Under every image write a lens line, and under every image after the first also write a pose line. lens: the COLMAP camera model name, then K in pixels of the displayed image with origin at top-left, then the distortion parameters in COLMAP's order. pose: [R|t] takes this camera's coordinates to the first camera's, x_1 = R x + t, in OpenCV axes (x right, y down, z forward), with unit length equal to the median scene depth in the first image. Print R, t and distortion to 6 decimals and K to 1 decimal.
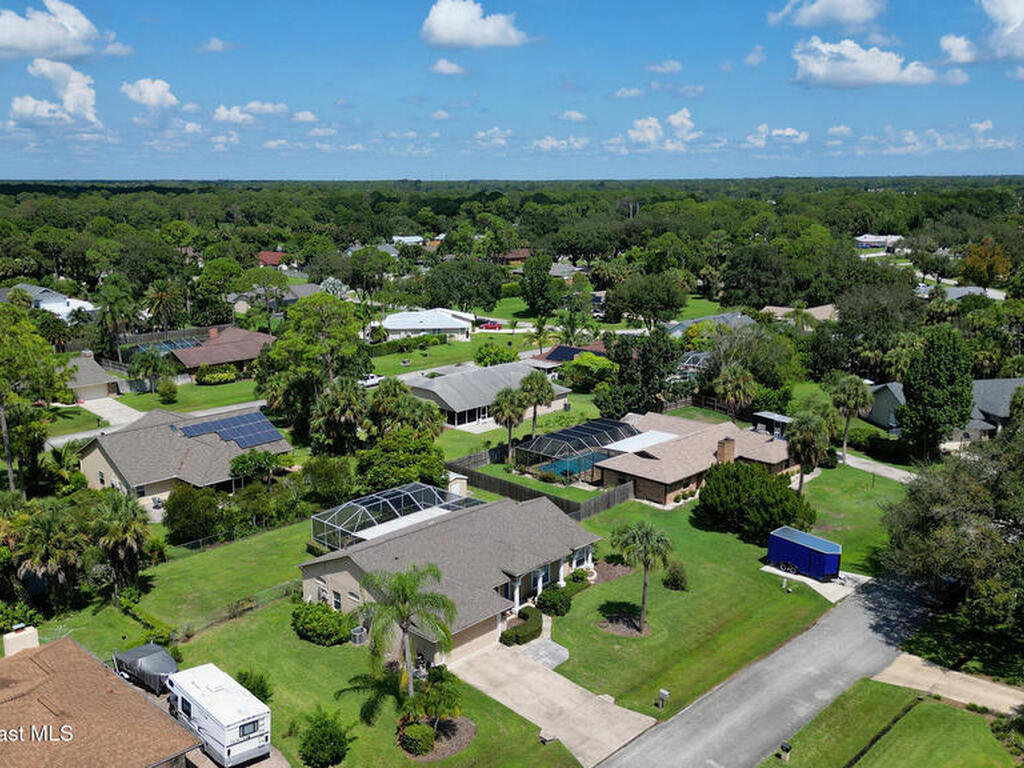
lens RADIAL K [[945.5, 0, 512.0], [0, 945.5, 384.0], [0, 0, 1]] dist [0.073070, -0.002564]
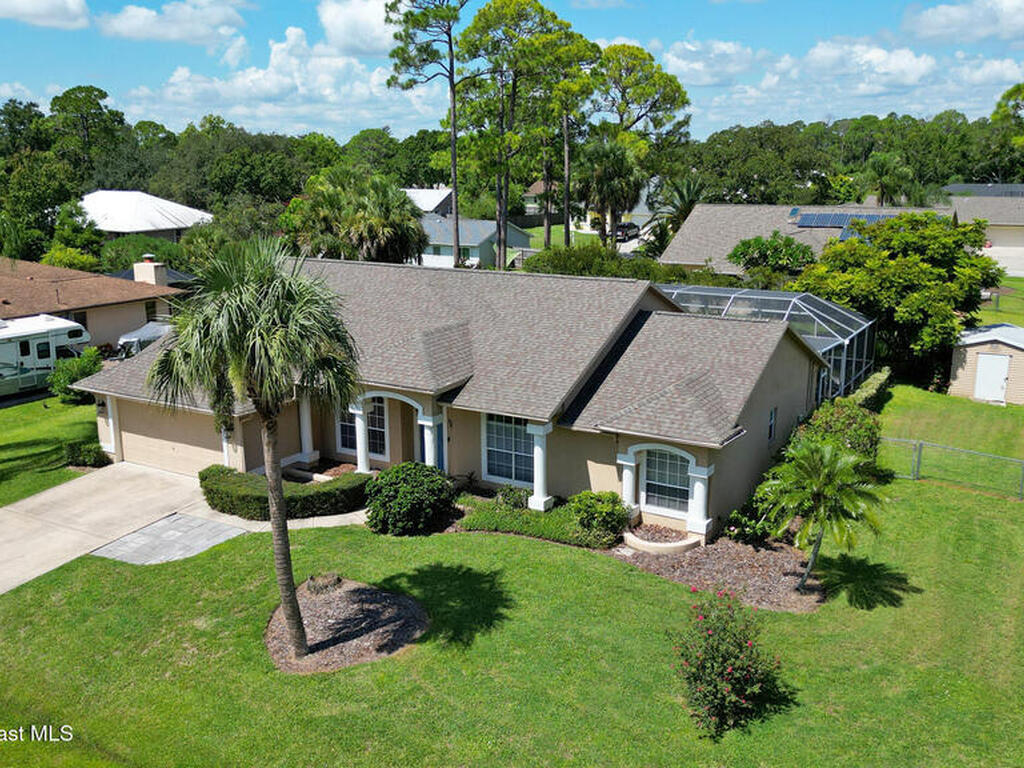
lens RADIAL K [[945.5, 0, 512.0], [0, 945.5, 384.0], [0, 0, 1]] dist [0.073070, -0.002564]
pose [[0.229218, 0.221096, -0.947932, 0.423196], [-0.200020, 0.963777, 0.176425, 0.123677], [0.952602, 0.149165, 0.265138, 1.012623]]
